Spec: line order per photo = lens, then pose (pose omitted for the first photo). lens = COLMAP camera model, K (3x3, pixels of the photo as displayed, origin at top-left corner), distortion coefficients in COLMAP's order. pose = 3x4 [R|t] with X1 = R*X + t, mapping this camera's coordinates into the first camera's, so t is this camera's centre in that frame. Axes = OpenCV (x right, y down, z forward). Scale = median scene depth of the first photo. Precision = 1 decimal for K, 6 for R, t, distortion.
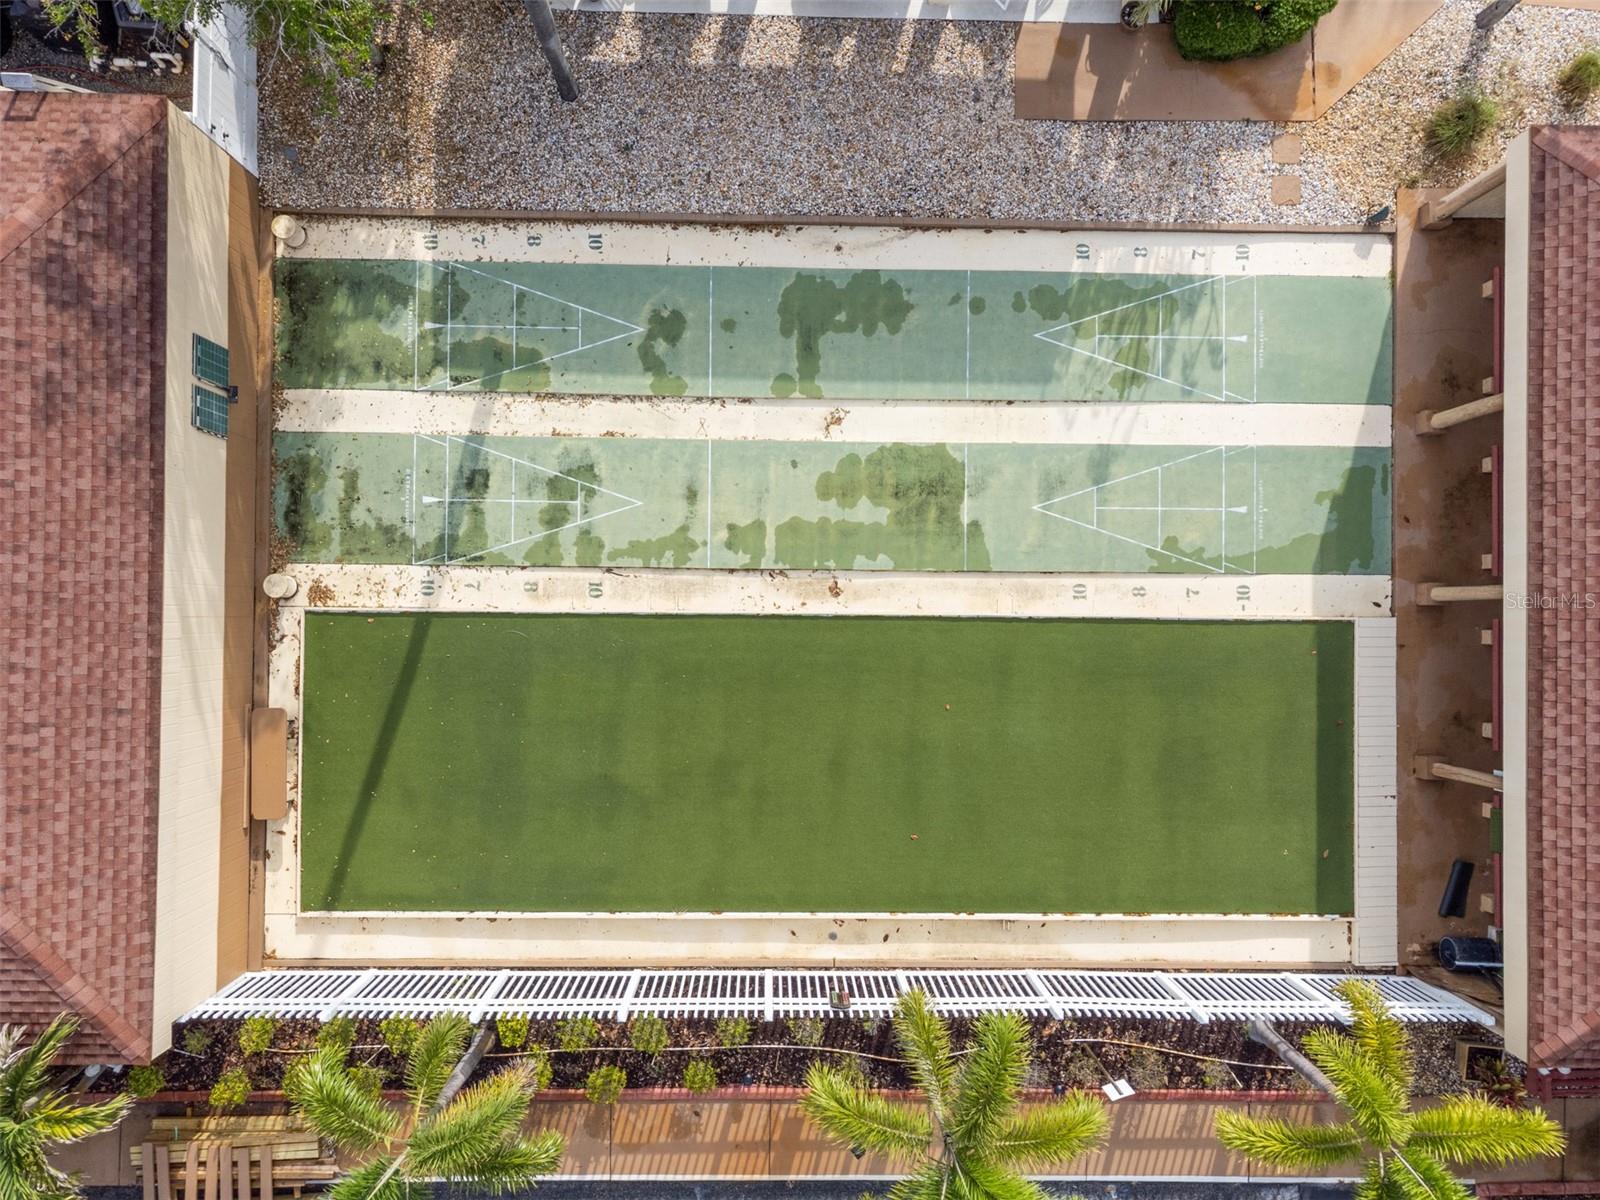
lens RADIAL K [[1220.1, 0, 800.0], [0, 1220.1, 600.0], [0, 0, 1]] dist [0.001041, 0.002516]
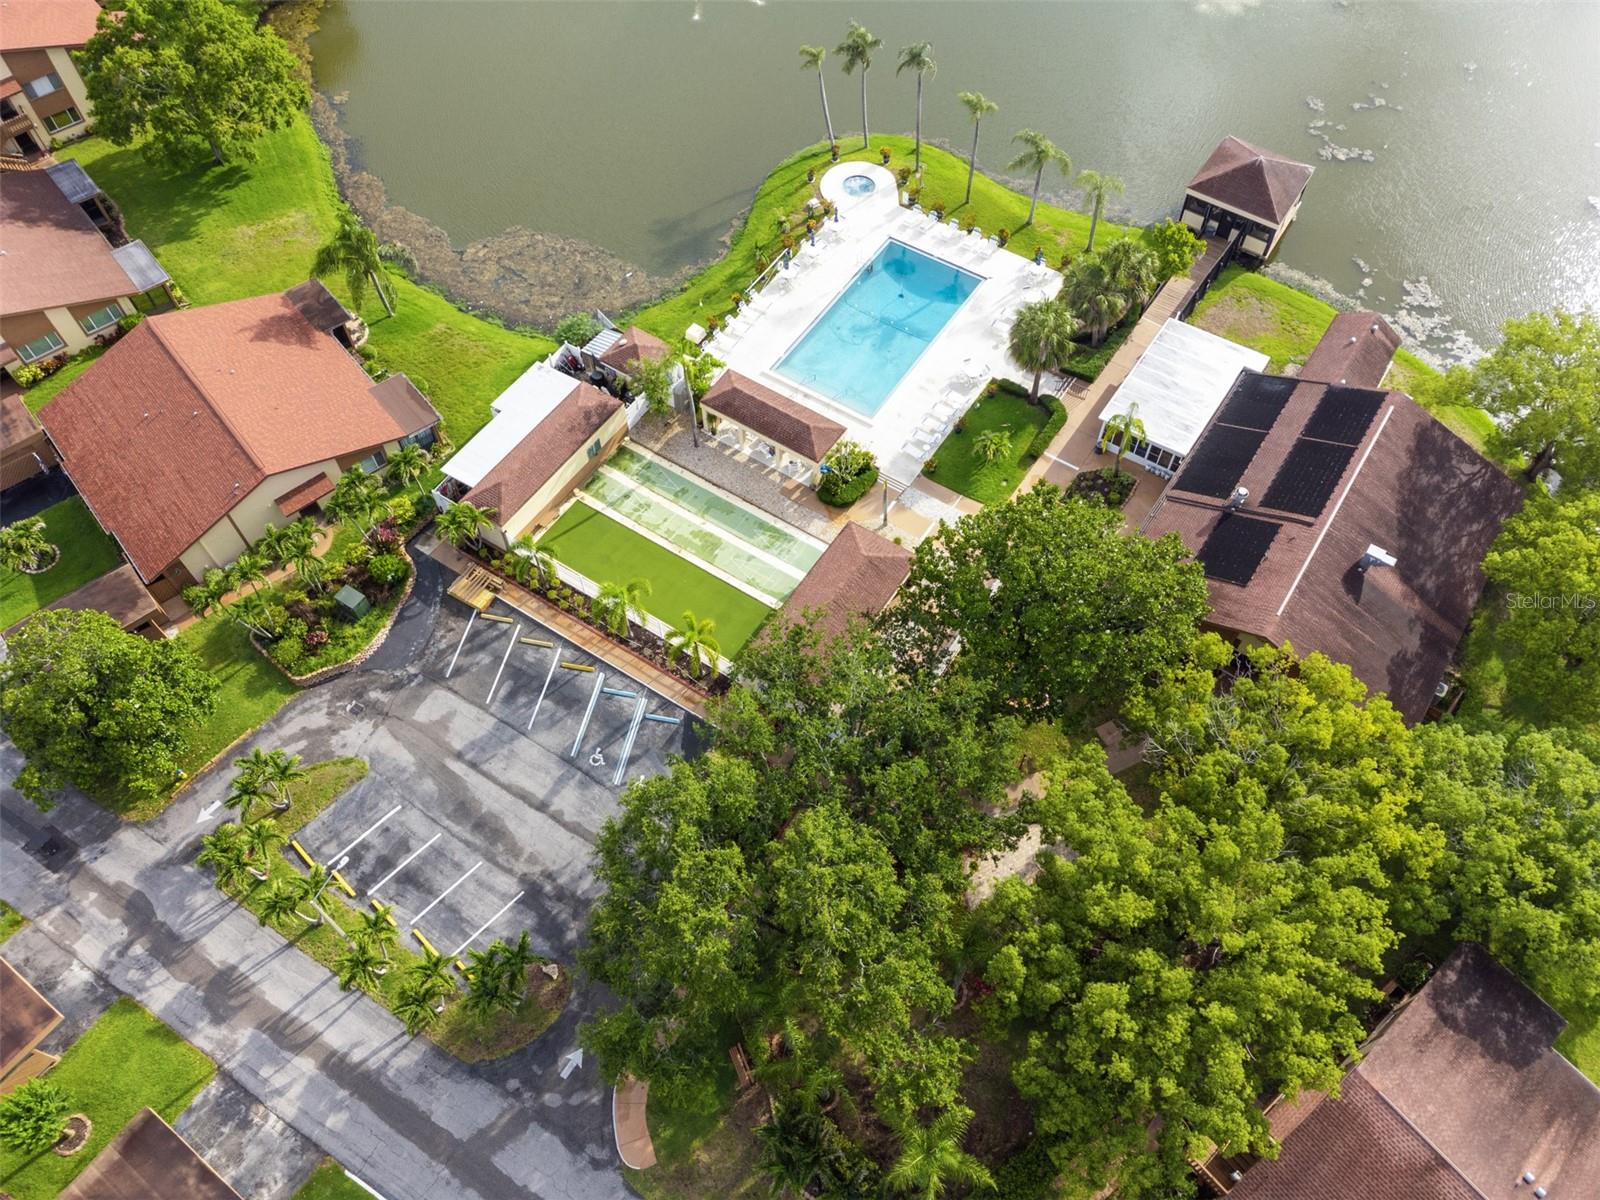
lens RADIAL K [[1220.1, 0, 800.0], [0, 1220.1, 600.0], [0, 0, 1]] dist [0.001041, 0.002516]
pose [[0.840506, 0.445440, -0.308436, 1.736146], [-0.541122, 0.718661, -0.436706, 1.712101], [0.027134, 0.533956, 0.845077, -2.423973]]
